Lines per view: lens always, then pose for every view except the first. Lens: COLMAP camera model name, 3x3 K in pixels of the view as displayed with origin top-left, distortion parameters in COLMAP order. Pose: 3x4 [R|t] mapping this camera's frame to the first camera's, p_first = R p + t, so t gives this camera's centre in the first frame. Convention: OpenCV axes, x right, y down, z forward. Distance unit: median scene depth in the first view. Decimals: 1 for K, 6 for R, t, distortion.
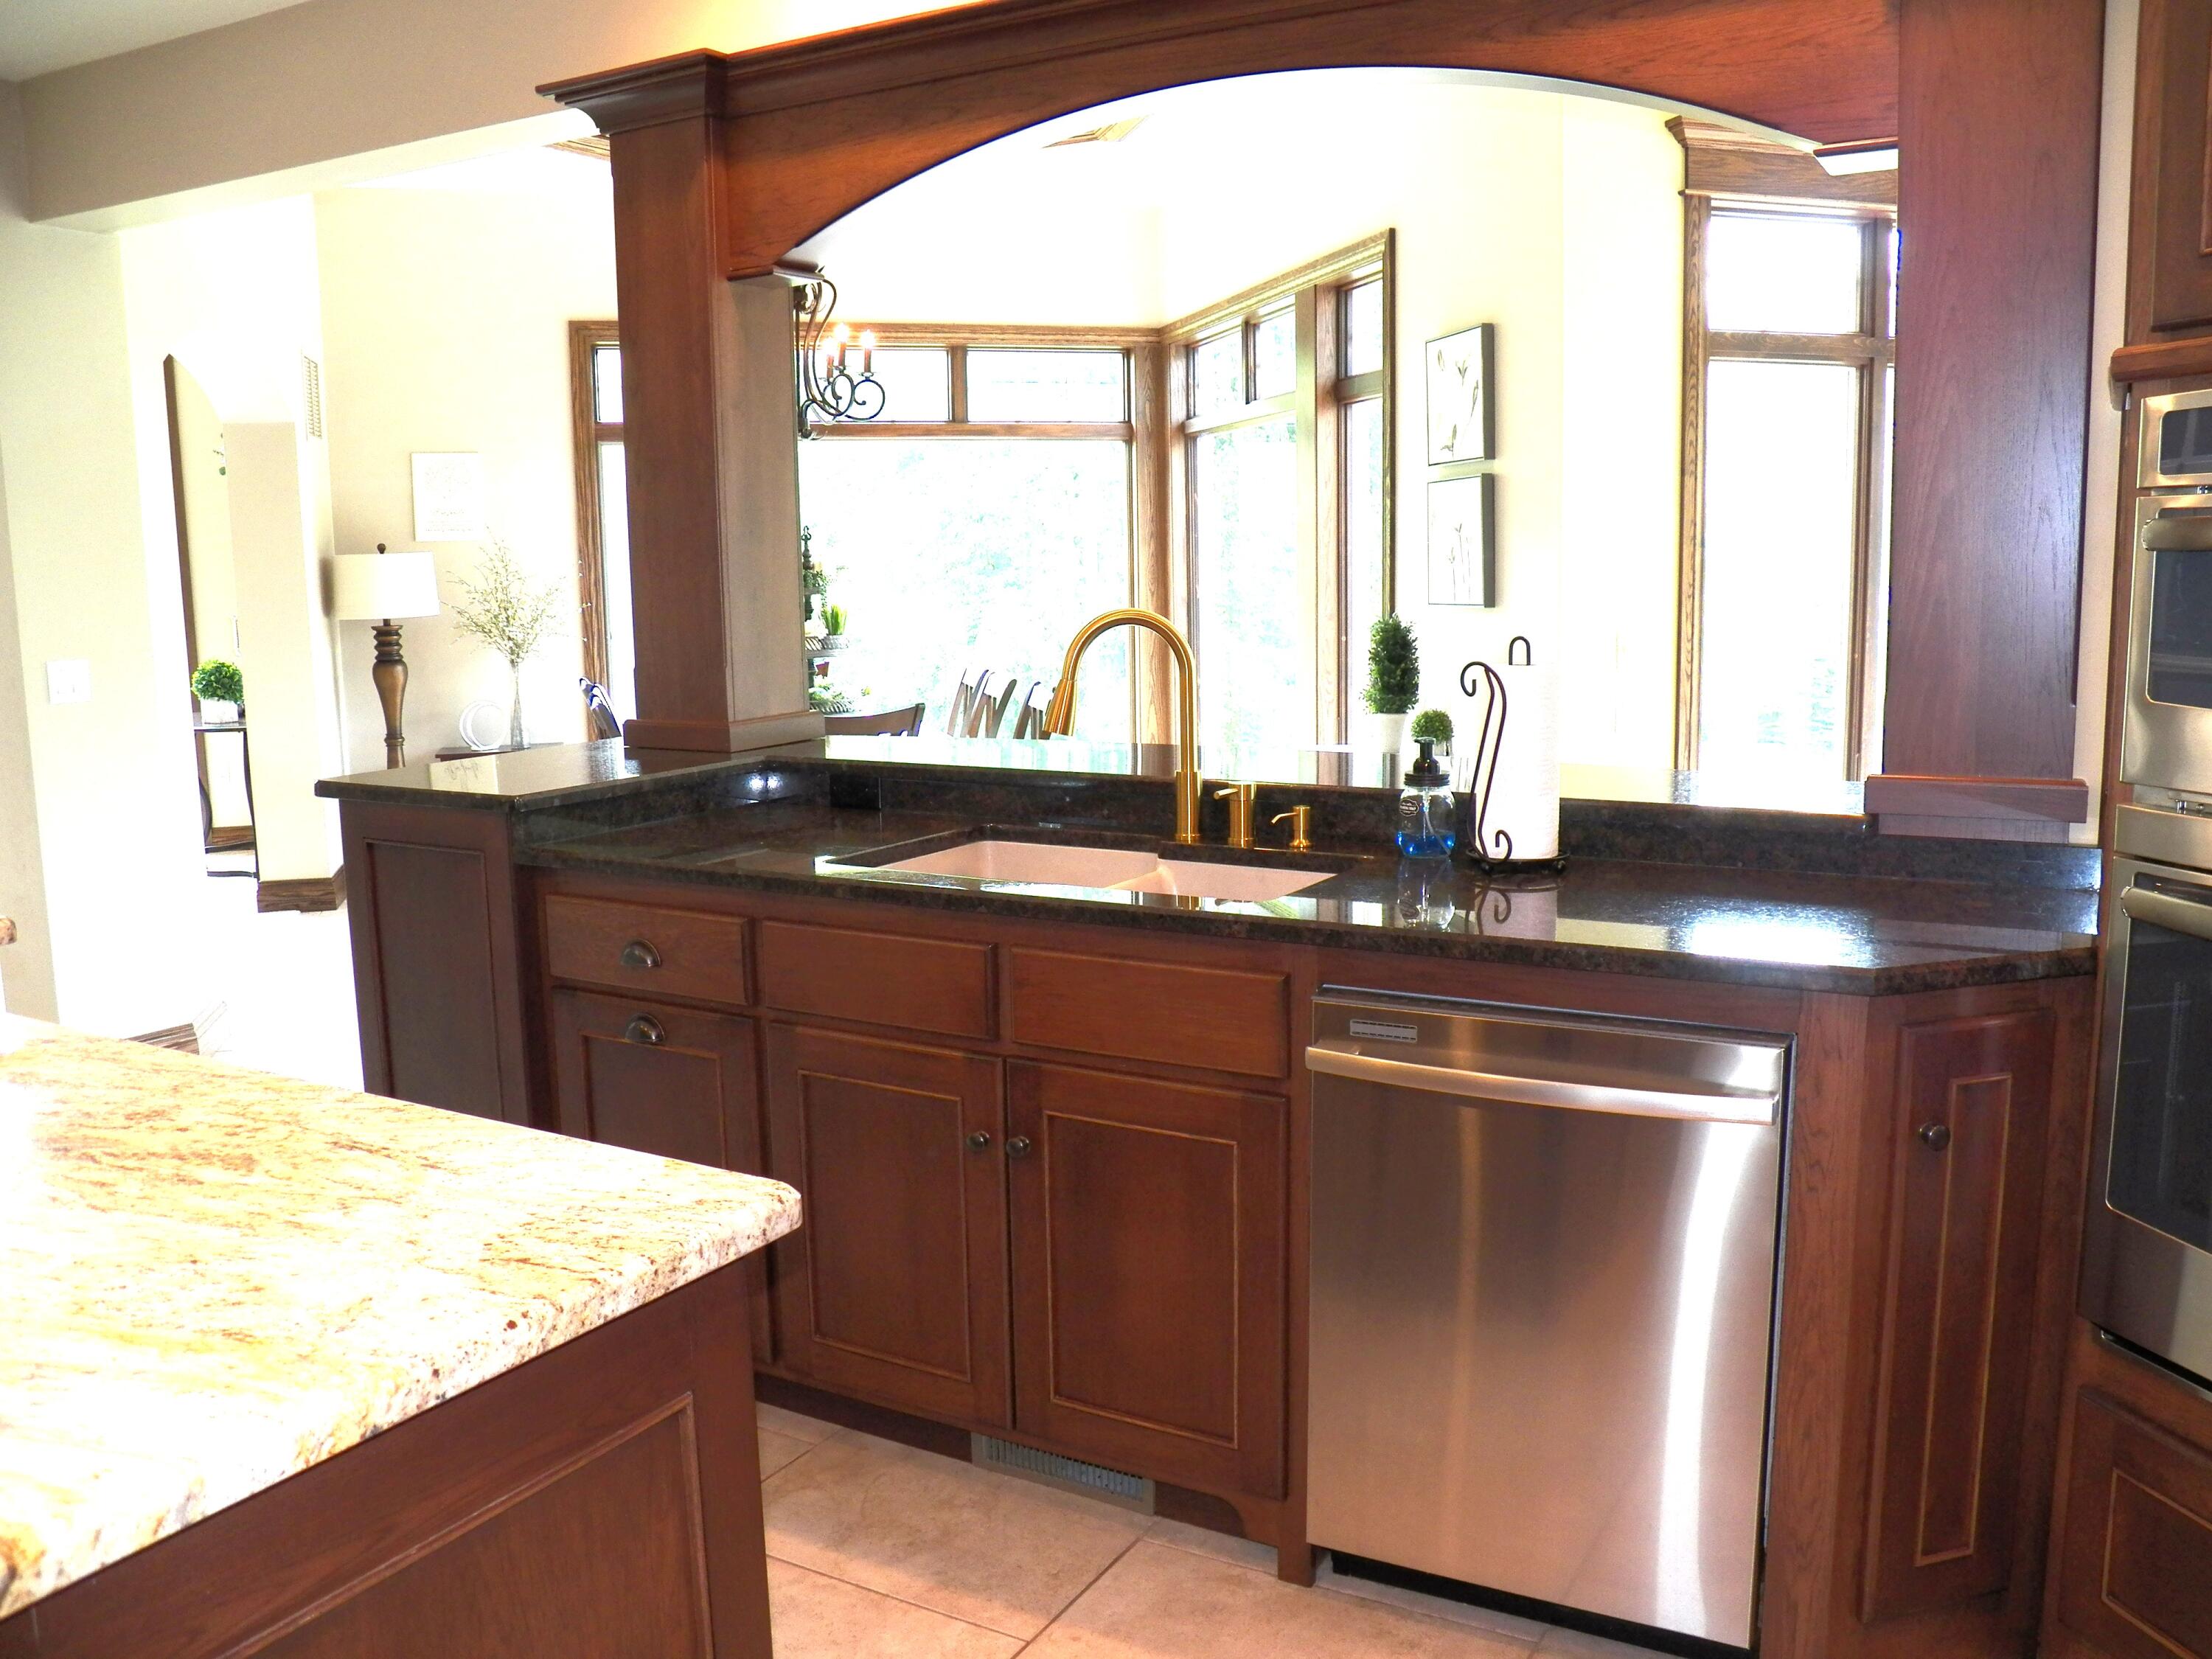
lens RADIAL K [[1807.0, 0, 1122.7], [0, 1807.0, 836.9], [0, 0, 1]] dist [-0.136227, 0.098391]
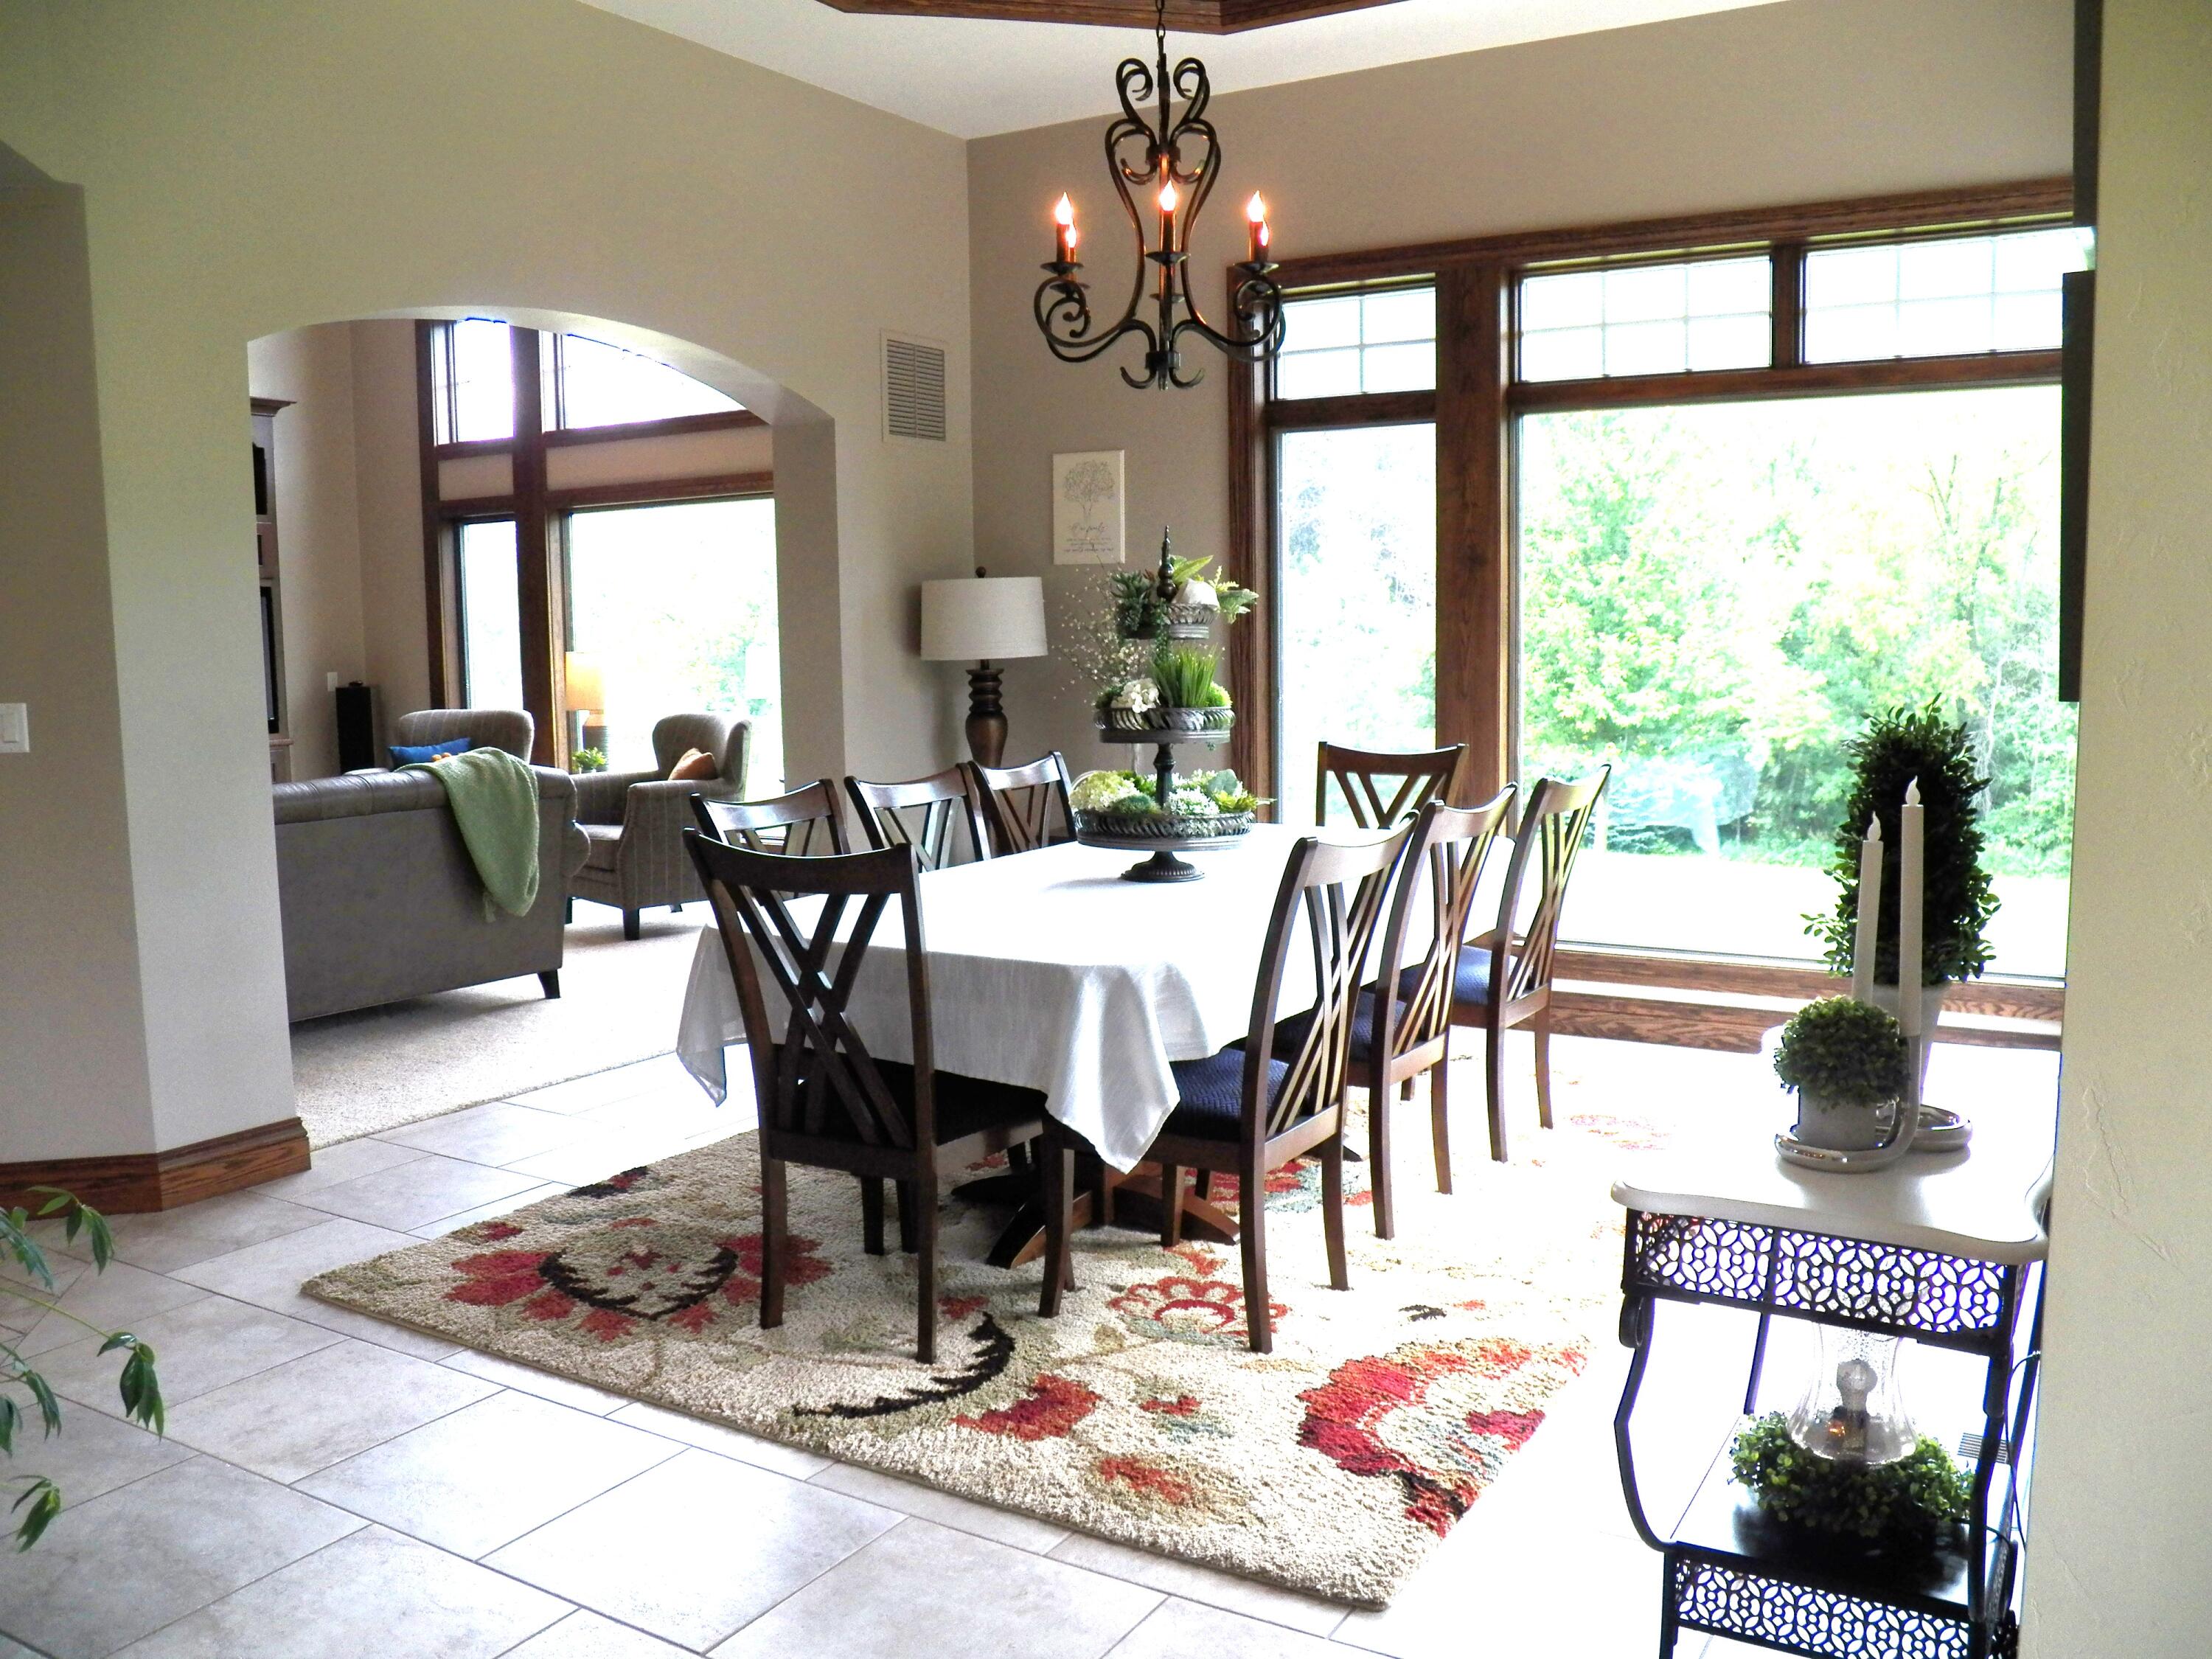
lens RADIAL K [[1807.0, 0, 1142.7], [0, 1807.0, 850.5], [0, 0, 1]] dist [-0.136227, 0.098391]
pose [[0.705600, 0.093966, -0.702352, 0.304137], [-0.107609, 0.993882, 0.024863, -0.093343], [0.700392, 0.058036, 0.711395, 0.676810]]
